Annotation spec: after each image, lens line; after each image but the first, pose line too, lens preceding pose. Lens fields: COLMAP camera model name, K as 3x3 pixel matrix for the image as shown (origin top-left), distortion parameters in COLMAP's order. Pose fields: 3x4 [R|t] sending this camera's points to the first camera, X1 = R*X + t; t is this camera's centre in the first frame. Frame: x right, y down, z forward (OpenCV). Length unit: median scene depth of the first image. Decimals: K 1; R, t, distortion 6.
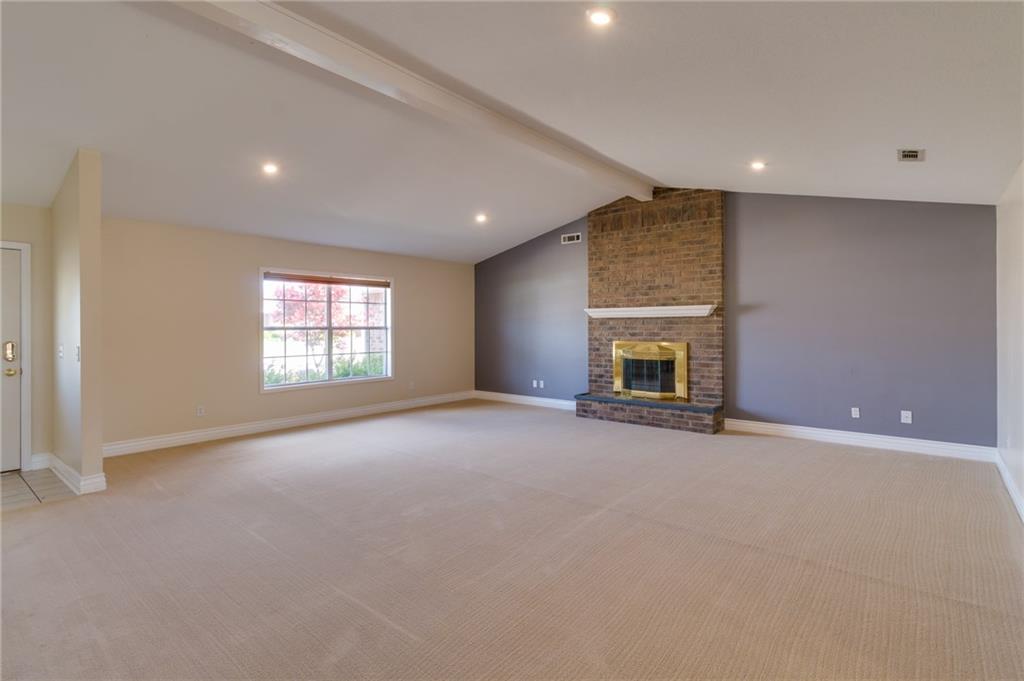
lens RADIAL K [[501.3, 0, 509.7], [0, 501.3, 325.4], [0, 0, 1]] dist [-0.000081, 0.000046]
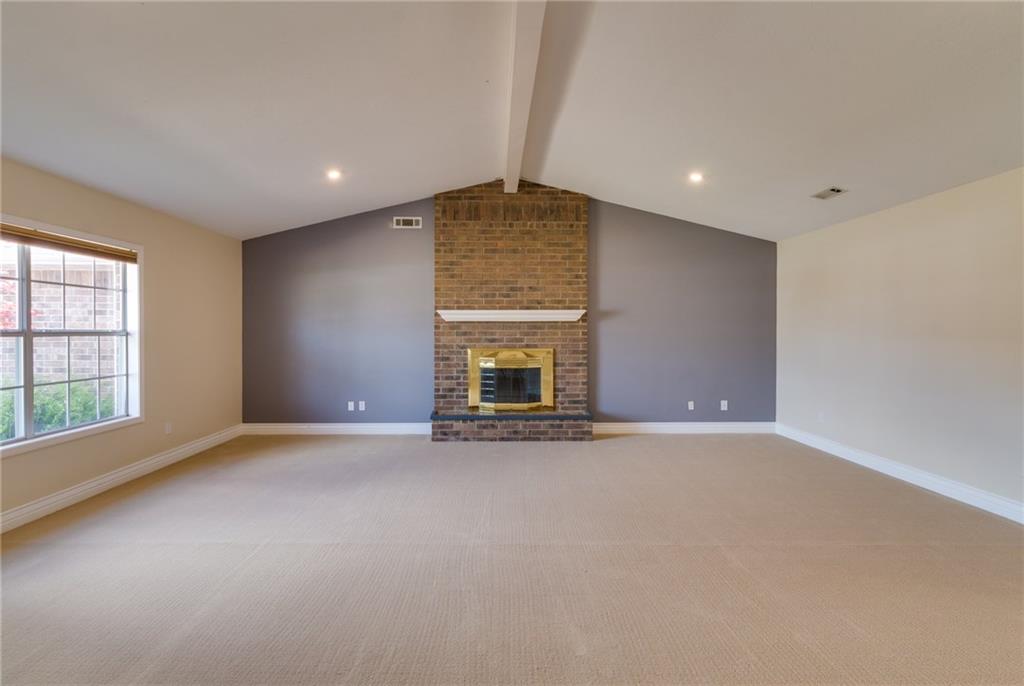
lens RADIAL K [[510.5, 0, 513.0], [0, 510.5, 333.7], [0, 0, 1]] dist [0.000792, 0.000249]
pose [[0.755556, 0.000418, 0.655084, -0.328171], [-0.003829, 0.999986, 0.003778, 0.002584], [-0.655073, -0.005362, 0.755546, 0.300912]]
